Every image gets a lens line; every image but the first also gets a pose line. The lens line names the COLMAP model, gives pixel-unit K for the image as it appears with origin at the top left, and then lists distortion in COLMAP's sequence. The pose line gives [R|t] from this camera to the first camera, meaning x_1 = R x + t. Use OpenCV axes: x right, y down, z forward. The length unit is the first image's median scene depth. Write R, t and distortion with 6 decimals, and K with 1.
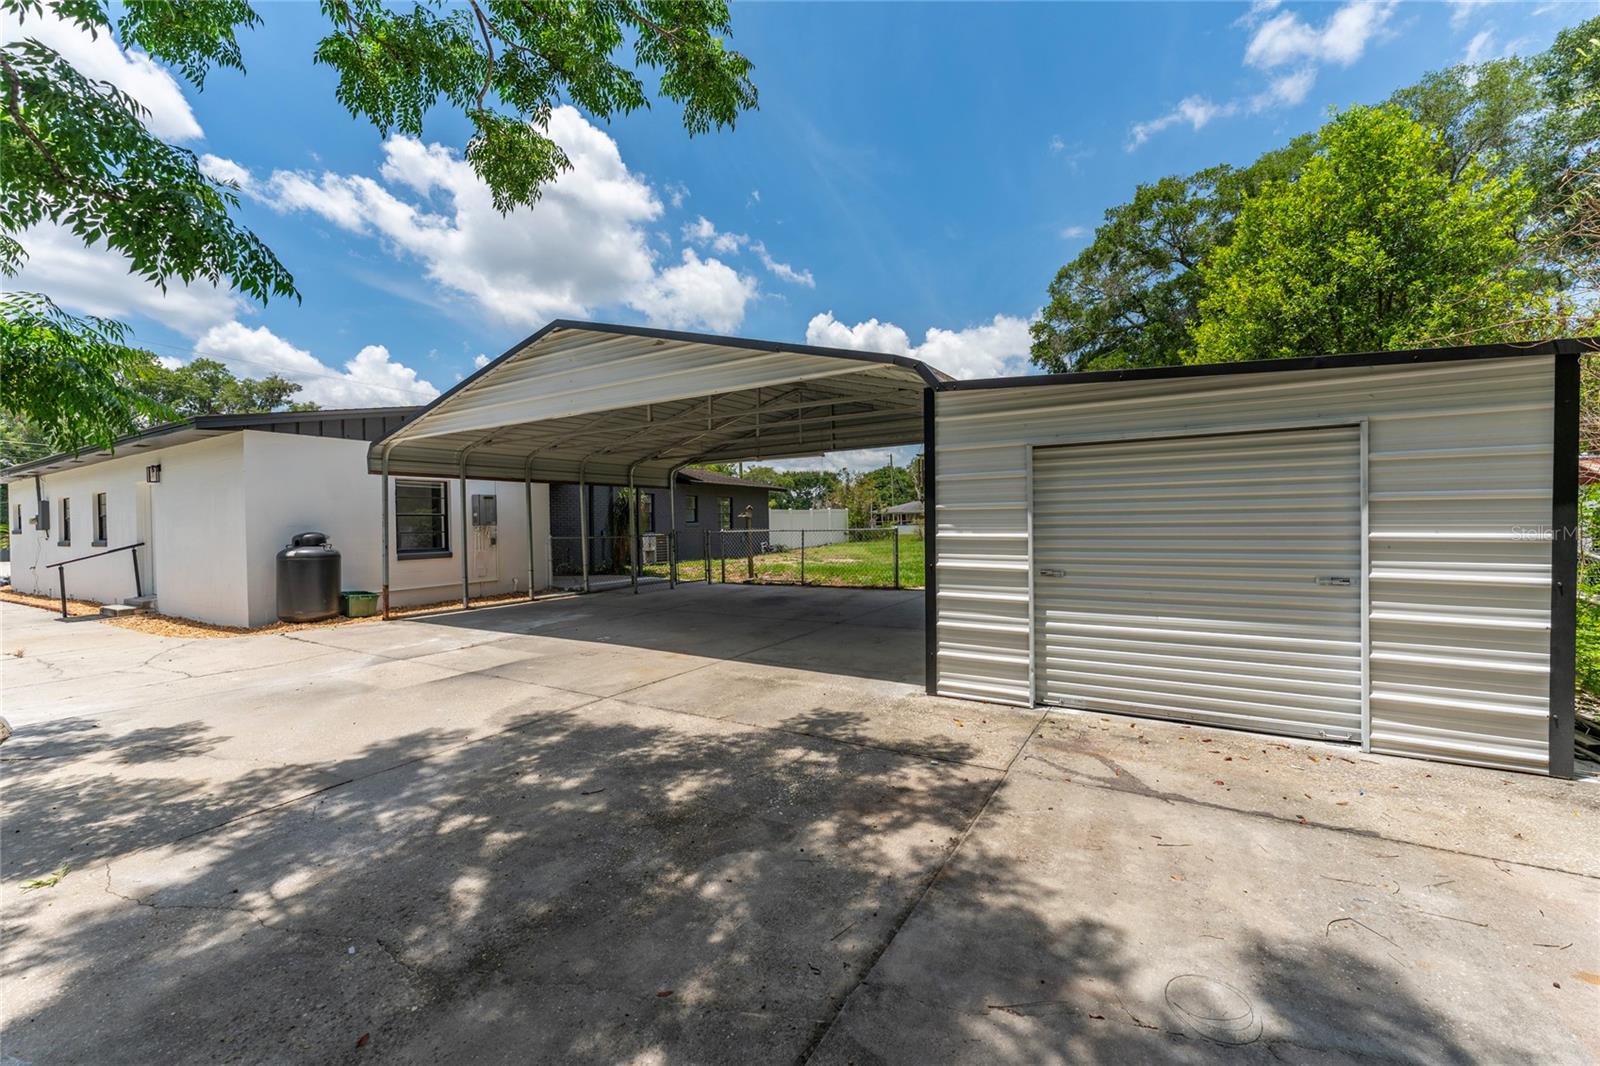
lens RADIAL K [[614.6, 0, 800.0], [0, 614.6, 533.0], [0, 0, 1]] dist [-0.001084, 0.002350]
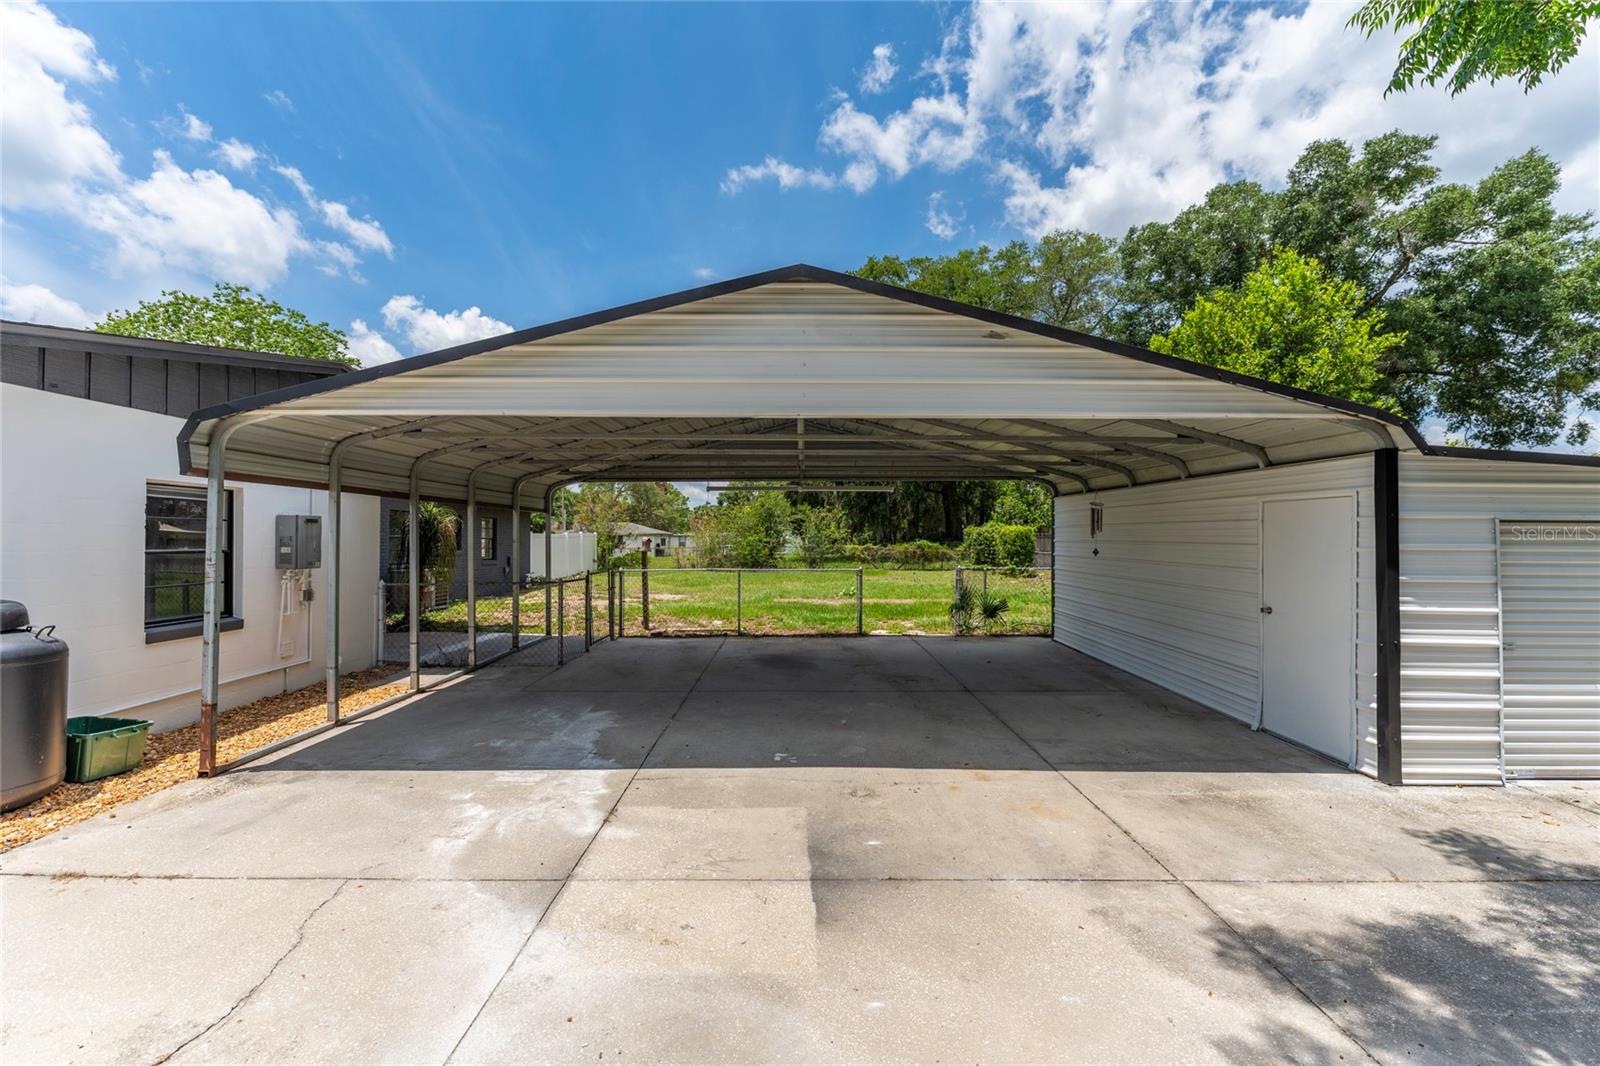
lens RADIAL K [[639.1, 0, 798.9], [0, 639.1, 538.7], [0, 0, 1]] dist [-0.000982, 0.002907]
pose [[0.853751, 0.014940, 0.520466, -1.095673], [-0.005557, 0.999793, -0.019584, -0.081816], [-0.520651, 0.013828, 0.853657, 0.682308]]
